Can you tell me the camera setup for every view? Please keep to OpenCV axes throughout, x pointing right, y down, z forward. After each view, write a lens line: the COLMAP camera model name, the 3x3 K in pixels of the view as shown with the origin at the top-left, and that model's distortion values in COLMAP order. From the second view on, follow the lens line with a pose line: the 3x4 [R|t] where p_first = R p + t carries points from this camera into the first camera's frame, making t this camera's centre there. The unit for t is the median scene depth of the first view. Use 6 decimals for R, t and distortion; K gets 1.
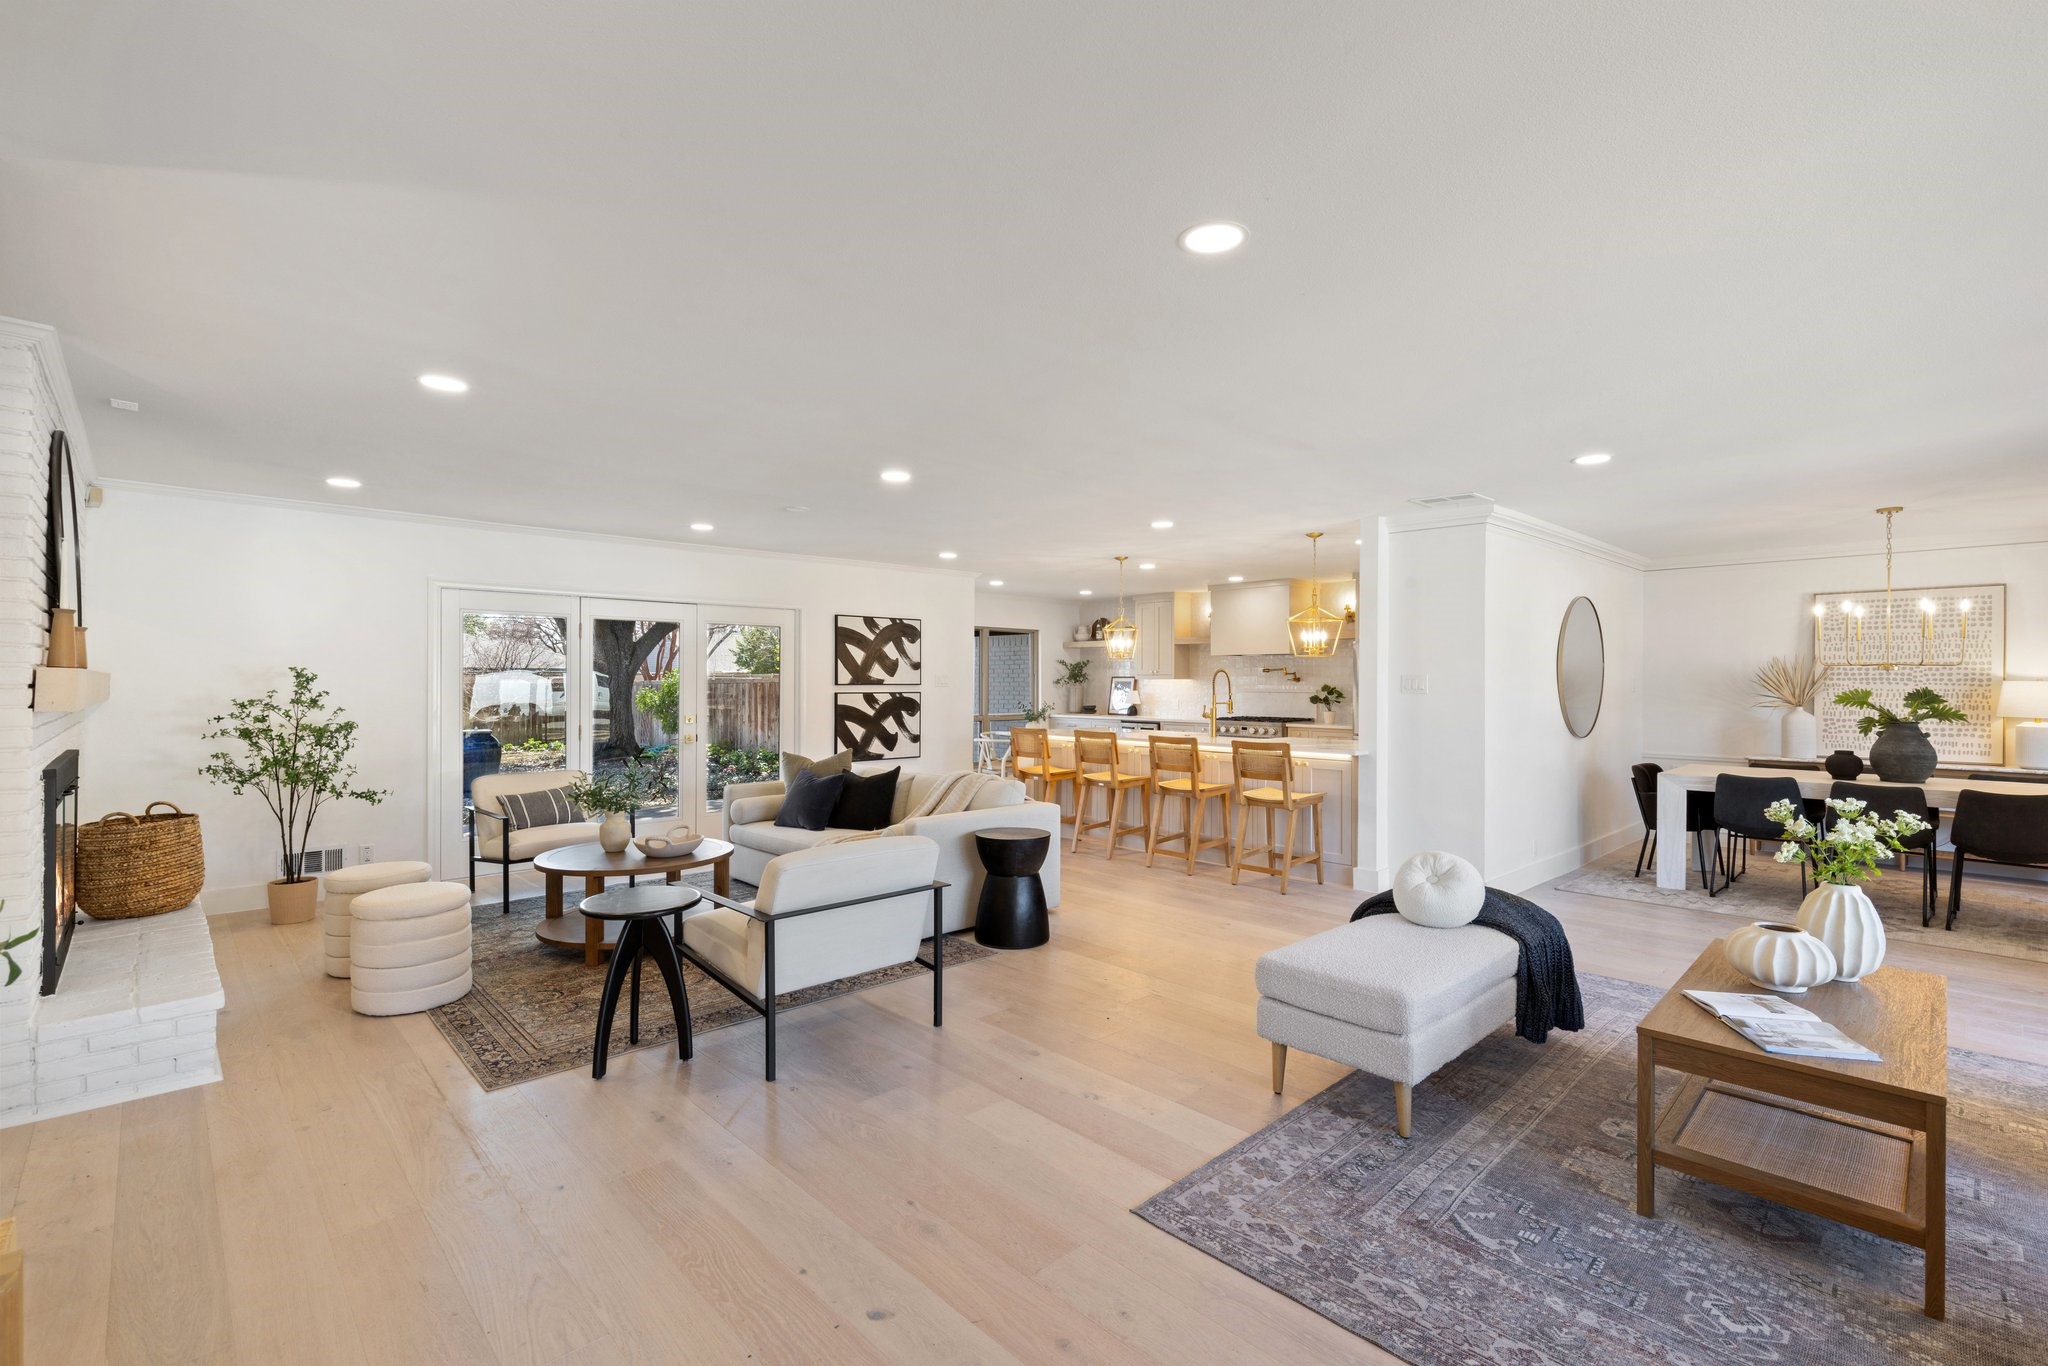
lens RADIAL K [[917.1, 0, 1020.8], [0, 917.1, 680.2], [0, 0, 1]] dist [0.047352, -0.000605]
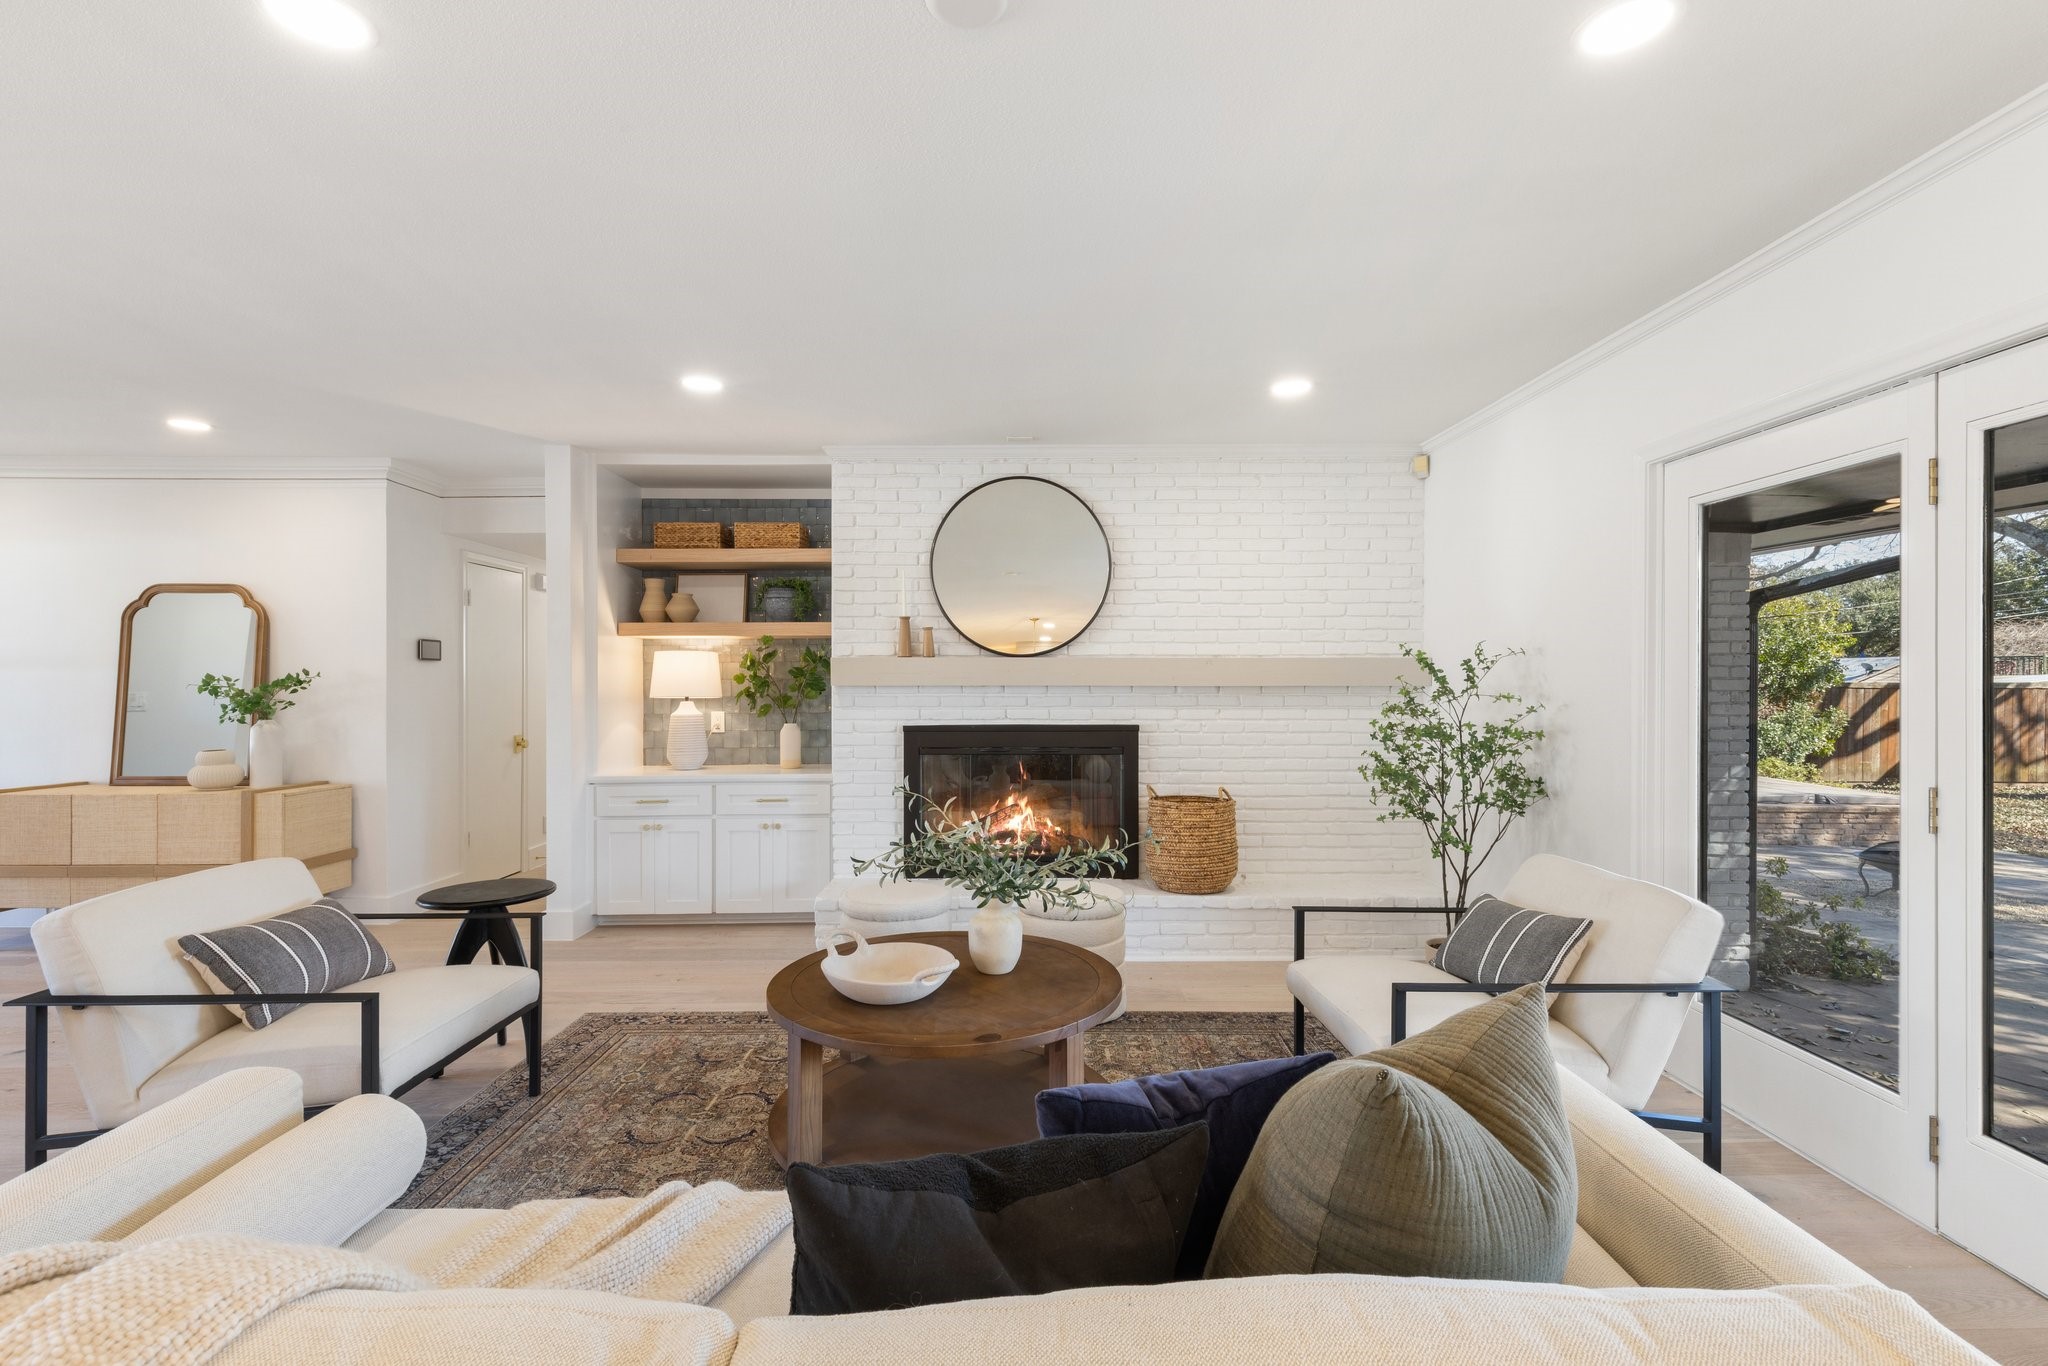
lens RADIAL K [[929.9, 0, 1041.0], [0, 929.9, 685.2], [0, 0, 1]] dist [0.009043, -0.002090]
pose [[-0.669177, 0.001110, -0.743102, -0.033345], [-0.001052, 0.999996, 0.002441, 0.010562], [0.743102, 0.002415, -0.669173, 0.821786]]
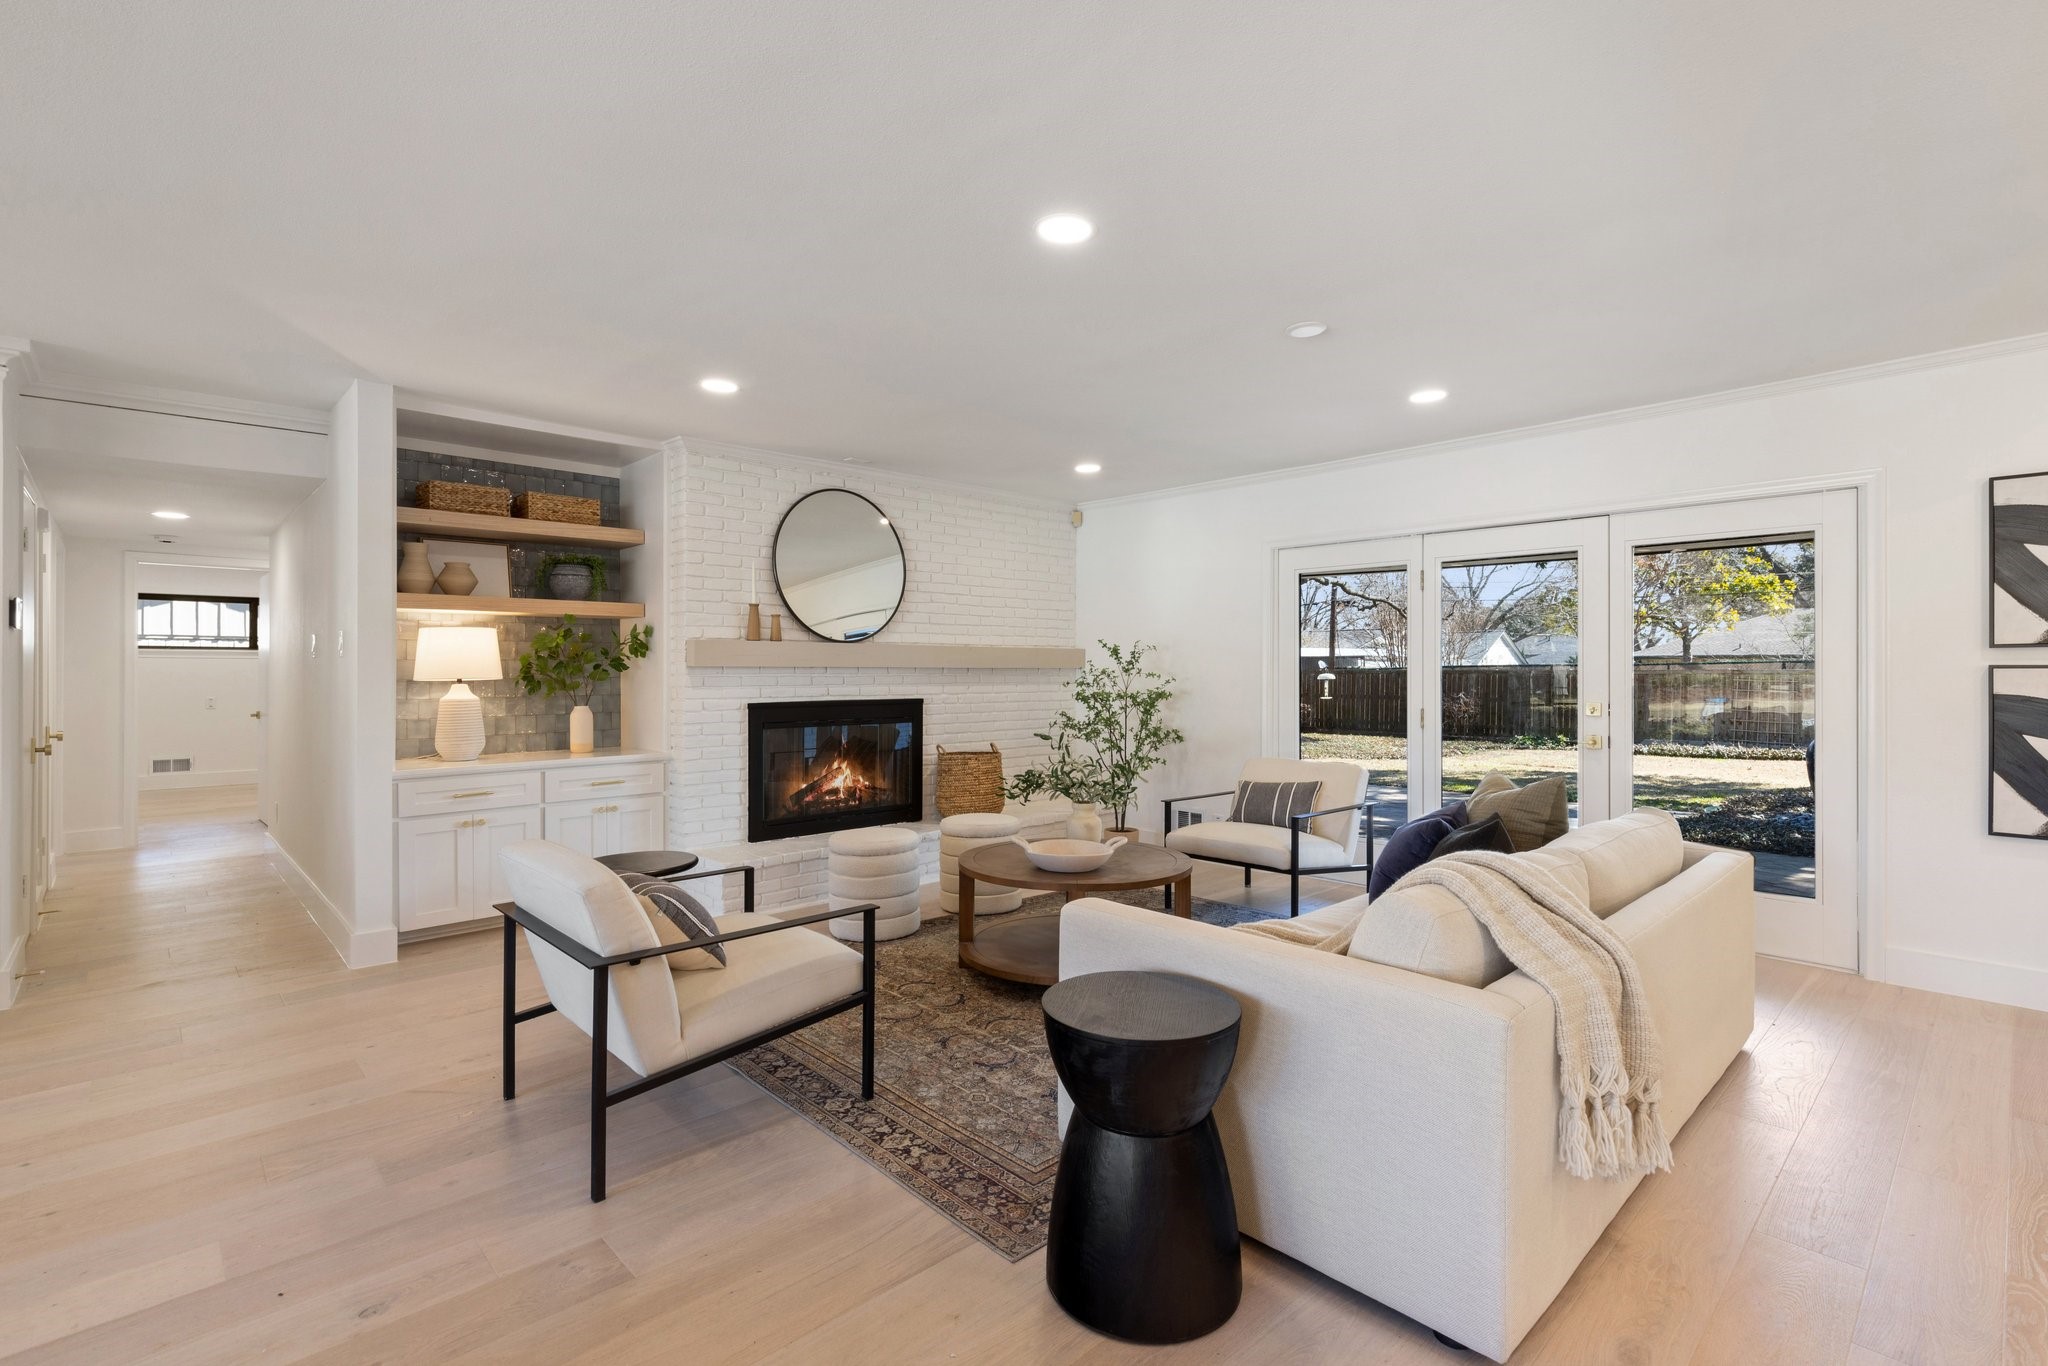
lens RADIAL K [[929.9, 0, 1021.4], [0, 929.9, 682.2], [0, 0, 1]] dist [0.009043, -0.002090]
pose [[0.005166, 0.008588, -0.999950, 0.221843], [0.000127, 0.999963, 0.008589, 0.017327], [0.999987, -0.000171, 0.005165, 0.559790]]
